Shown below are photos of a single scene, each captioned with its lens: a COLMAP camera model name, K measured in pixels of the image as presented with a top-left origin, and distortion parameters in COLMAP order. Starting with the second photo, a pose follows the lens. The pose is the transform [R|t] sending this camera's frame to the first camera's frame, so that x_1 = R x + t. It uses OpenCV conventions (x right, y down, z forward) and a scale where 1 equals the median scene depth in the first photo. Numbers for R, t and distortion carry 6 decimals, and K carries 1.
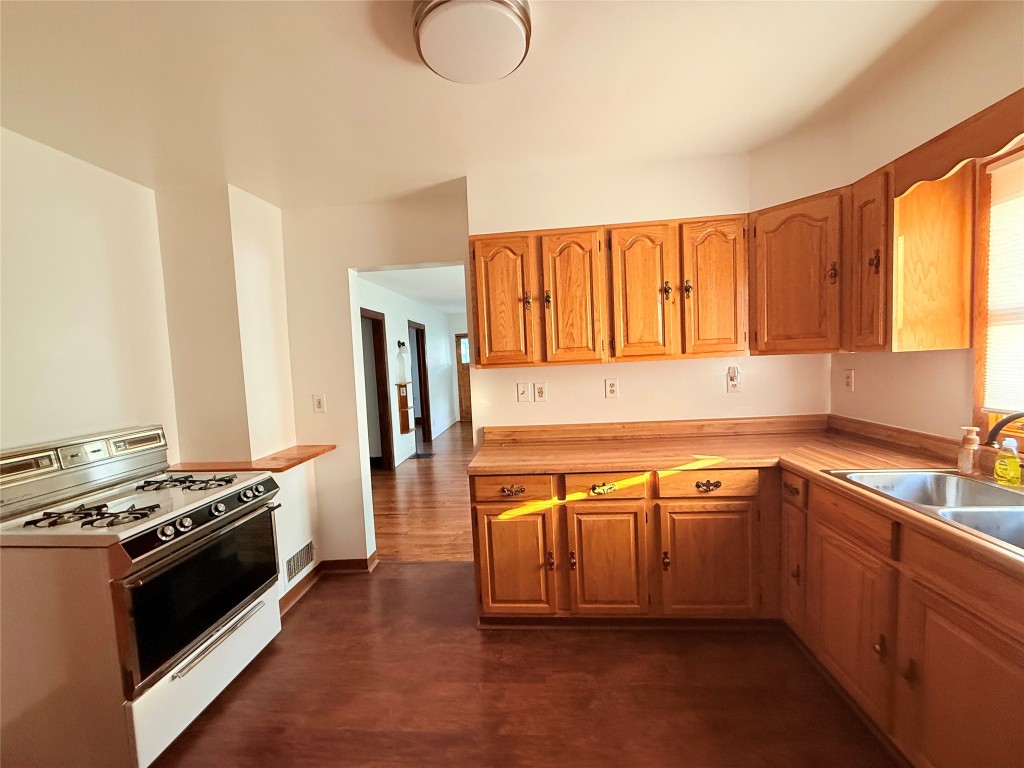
lens RADIAL K [[407.2, 0, 512.4], [0, 407.2, 388.9], [0, 0, 1]] dist [-0.002381, 0.000474]
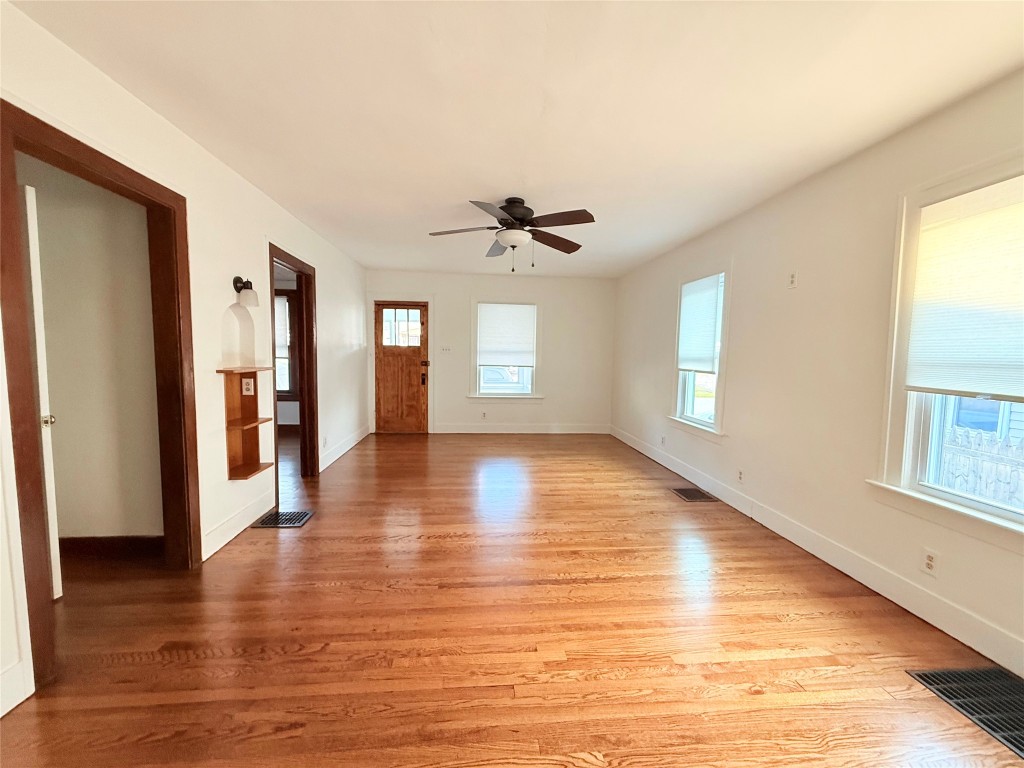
lens RADIAL K [[407.2, 0, 510.5], [0, 407.2, 383.9], [0, 0, 1]] dist [-0.002381, 0.000474]
pose [[0.984207, 0.052611, 0.169021, -0.128622], [-0.051818, 0.998615, -0.009100, -0.025831], [-0.169265, 0.000198, 0.985571, 1.402219]]
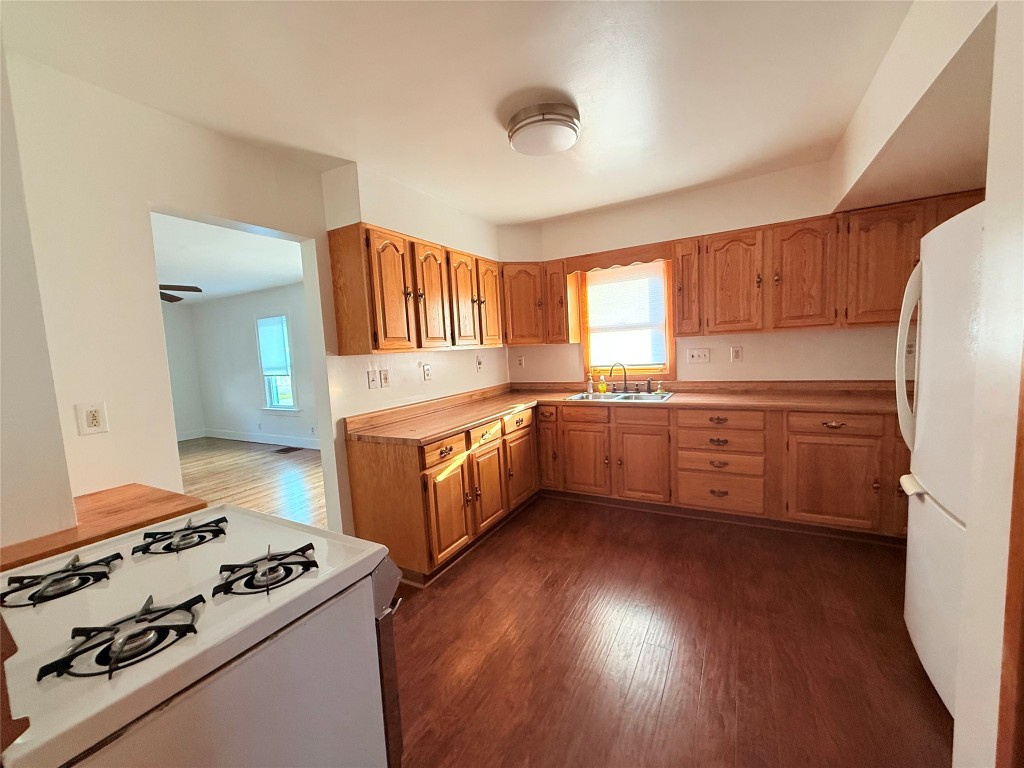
lens RADIAL K [[407.2, 0, 512.3], [0, 407.2, 388.6], [0, 0, 1]] dist [-0.002381, 0.000474]
pose [[0.415630, -0.066227, 0.907120, -0.975213], [0.102662, 0.994388, 0.025561, 0.052672], [-0.903722, 0.082503, 0.420096, 0.291637]]
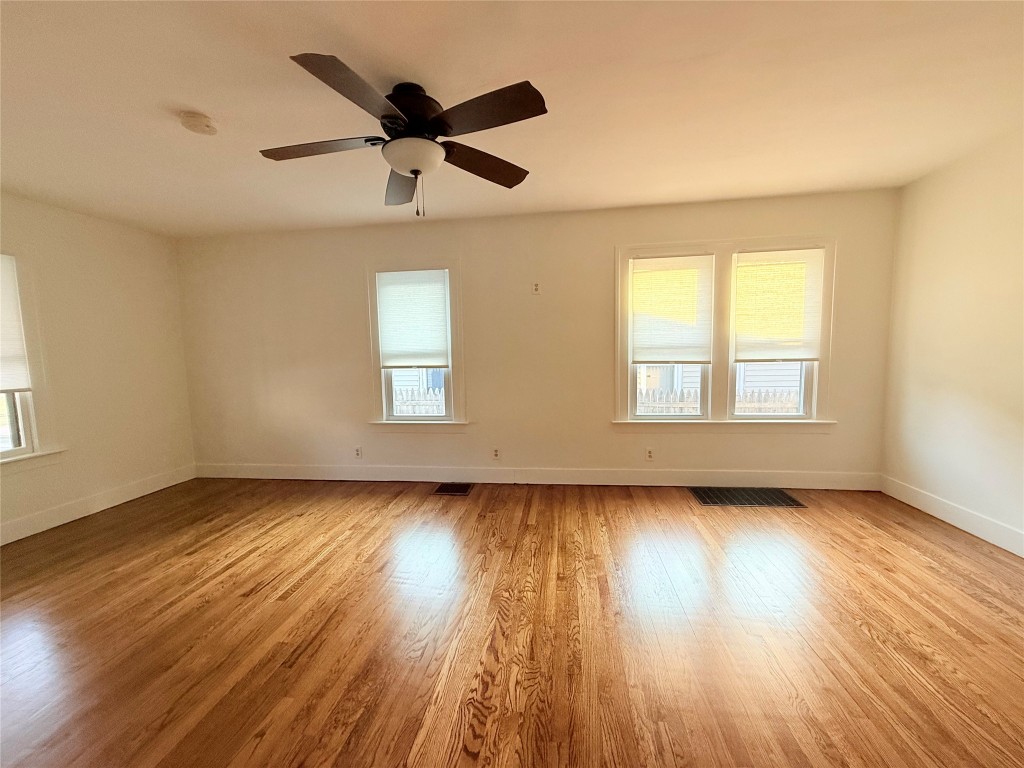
lens RADIAL K [[407.2, 0, 508.2], [0, 407.2, 384.9], [0, 0, 1]] dist [-0.002381, 0.000474]
pose [[0.055201, -0.037811, 0.997759, -0.763743], [0.098153, 0.994648, 0.032262, -0.086574], [-0.993639, 0.096152, 0.058617, 2.645654]]
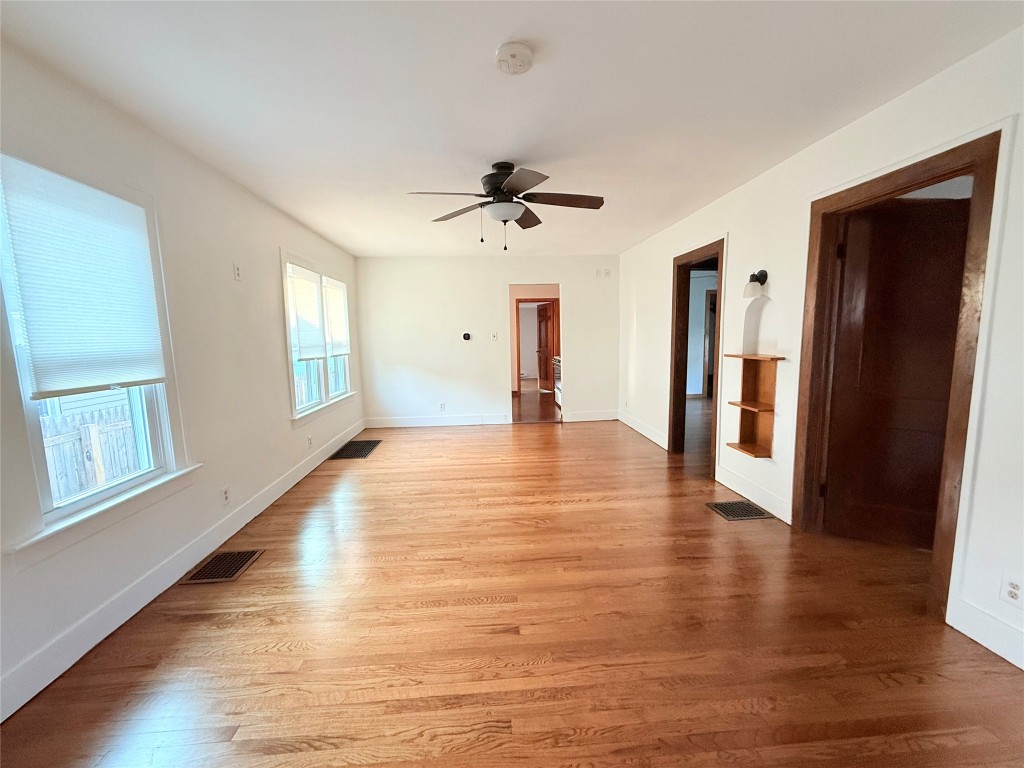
lens RADIAL K [[407.2, 0, 510.0], [0, 407.2, 384.8], [0, 0, 1]] dist [-0.002381, 0.000474]
pose [[-0.985634, 0.086399, -0.145126, 0.322252], [0.055987, 0.977808, 0.201881, -0.285137], [0.159348, 0.190855, -0.968598, 4.190202]]
